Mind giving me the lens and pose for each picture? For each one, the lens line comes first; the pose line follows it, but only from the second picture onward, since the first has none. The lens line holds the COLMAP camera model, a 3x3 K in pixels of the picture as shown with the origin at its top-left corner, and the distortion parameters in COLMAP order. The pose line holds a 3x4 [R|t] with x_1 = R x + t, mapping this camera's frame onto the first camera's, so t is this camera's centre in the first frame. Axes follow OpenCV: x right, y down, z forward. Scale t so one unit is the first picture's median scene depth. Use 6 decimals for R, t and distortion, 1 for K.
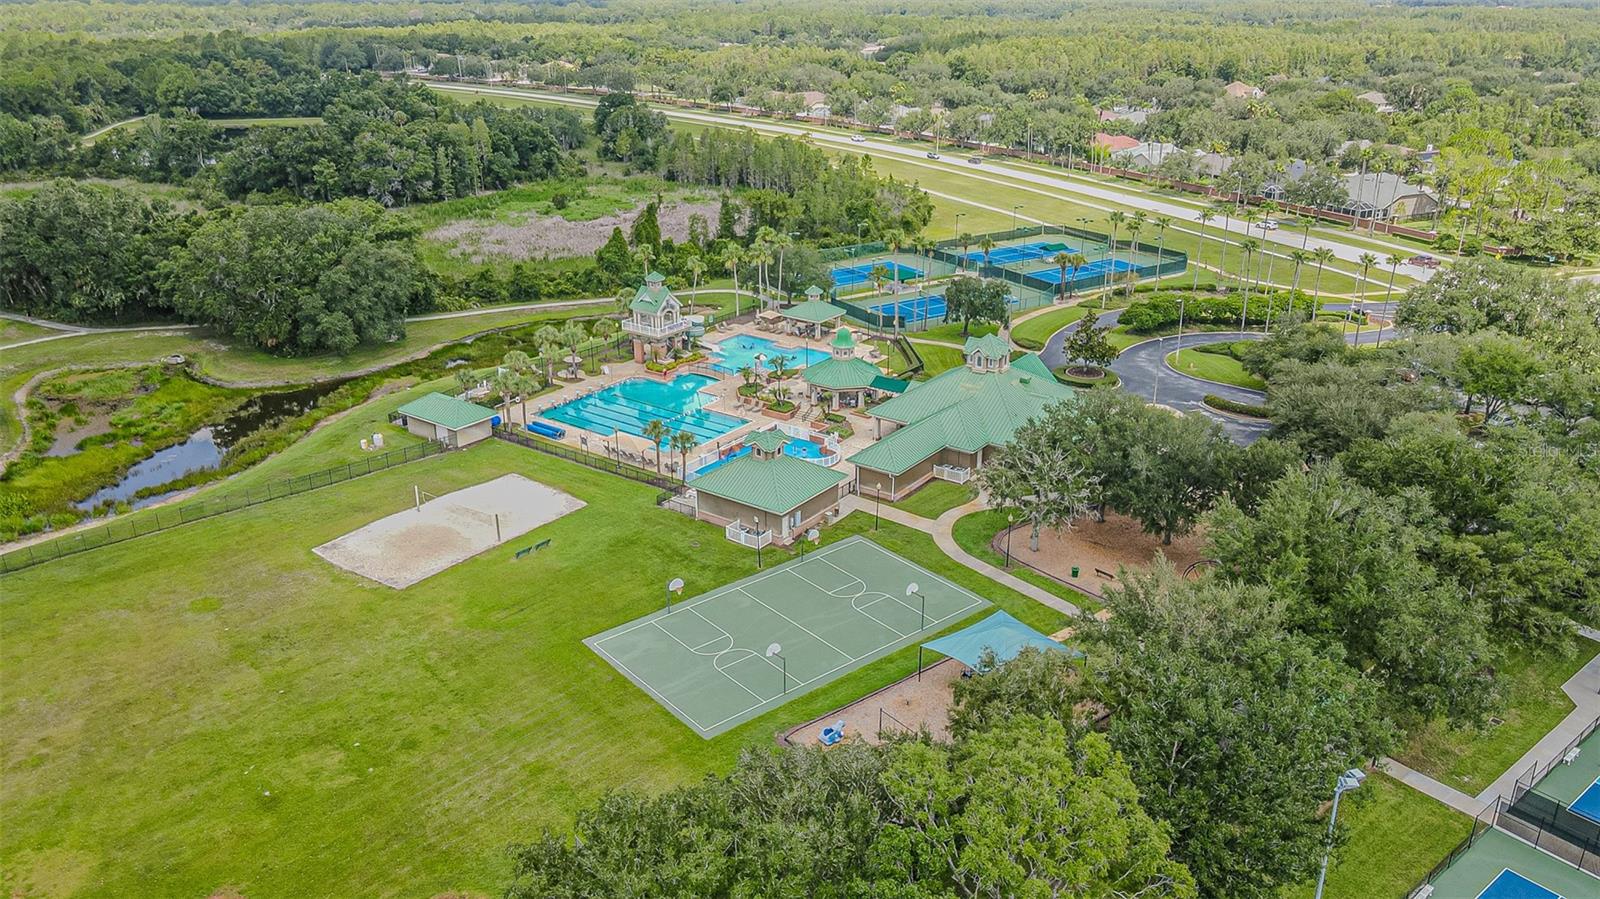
lens RADIAL K [[1157.1, 0, 800.0], [0, 1157.1, 449.5], [0, 0, 1]] dist [-0.003194, 0.005661]
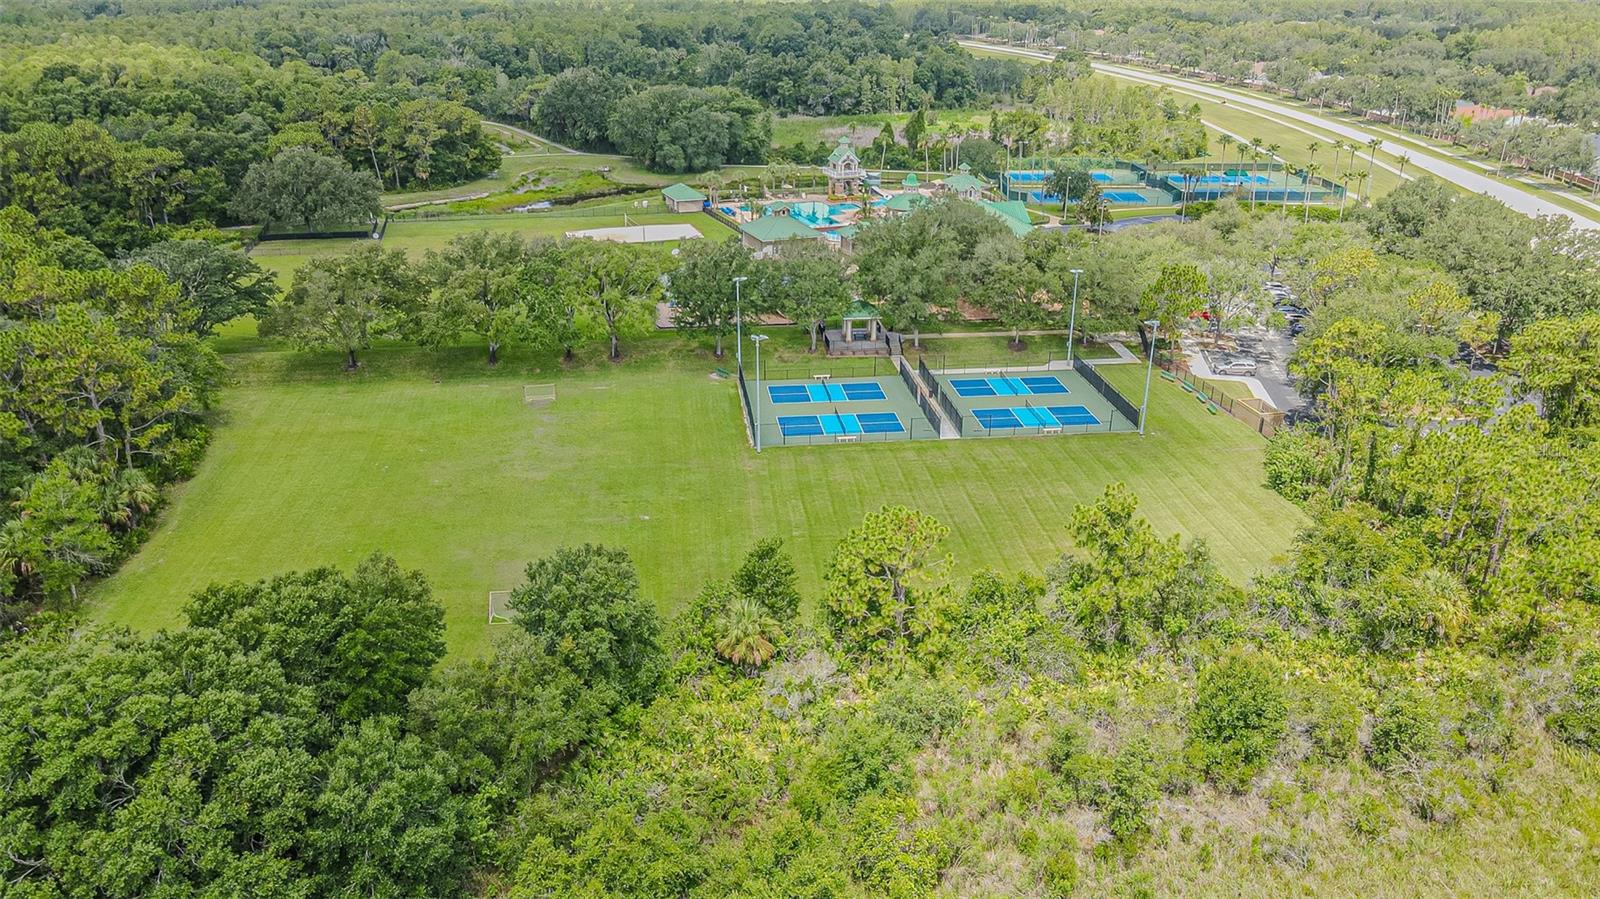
lens RADIAL K [[1157.1, 0, 800.0], [0, 1157.1, 449.5], [0, 0, 1]] dist [-0.003194, 0.005661]
pose [[0.851936, 0.210053, -0.479670, 0.518863], [-0.203728, 0.976806, 0.065915, 0.131628], [0.482390, 0.041567, 0.874970, -0.284704]]
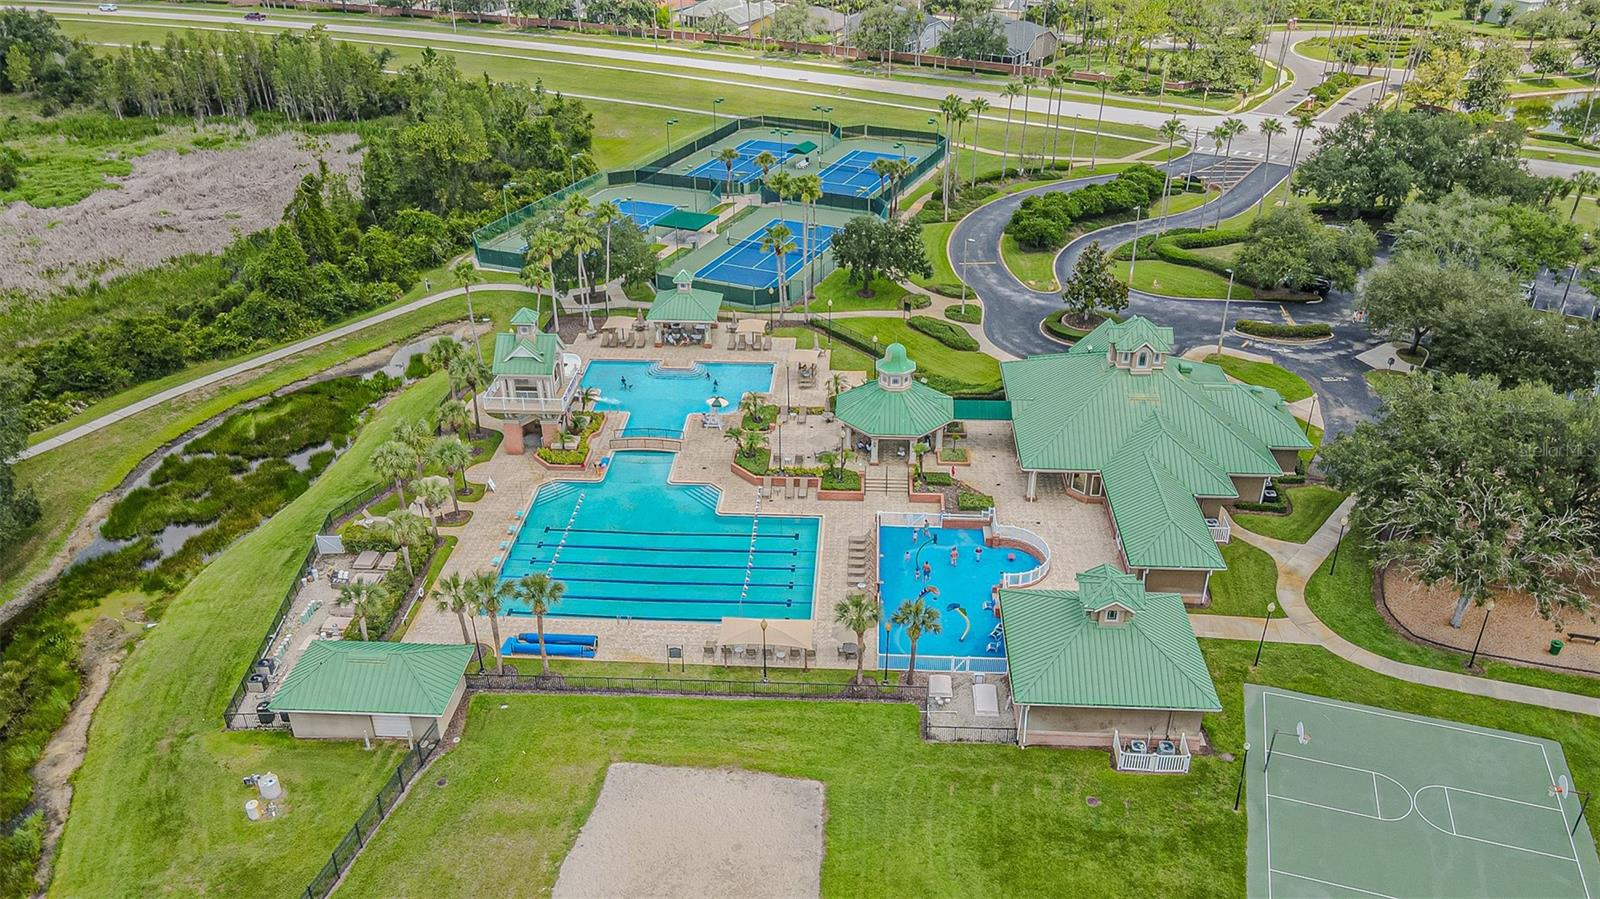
lens RADIAL K [[1157.1, 0, 800.0], [0, 1157.1, 449.5], [0, 0, 1]] dist [-0.003194, 0.005661]
pose [[0.842066, -0.269581, 0.467173, -0.246046], [0.209926, 0.961648, 0.176532, -0.126647], [-0.496845, -0.050580, 0.866364, 0.309704]]
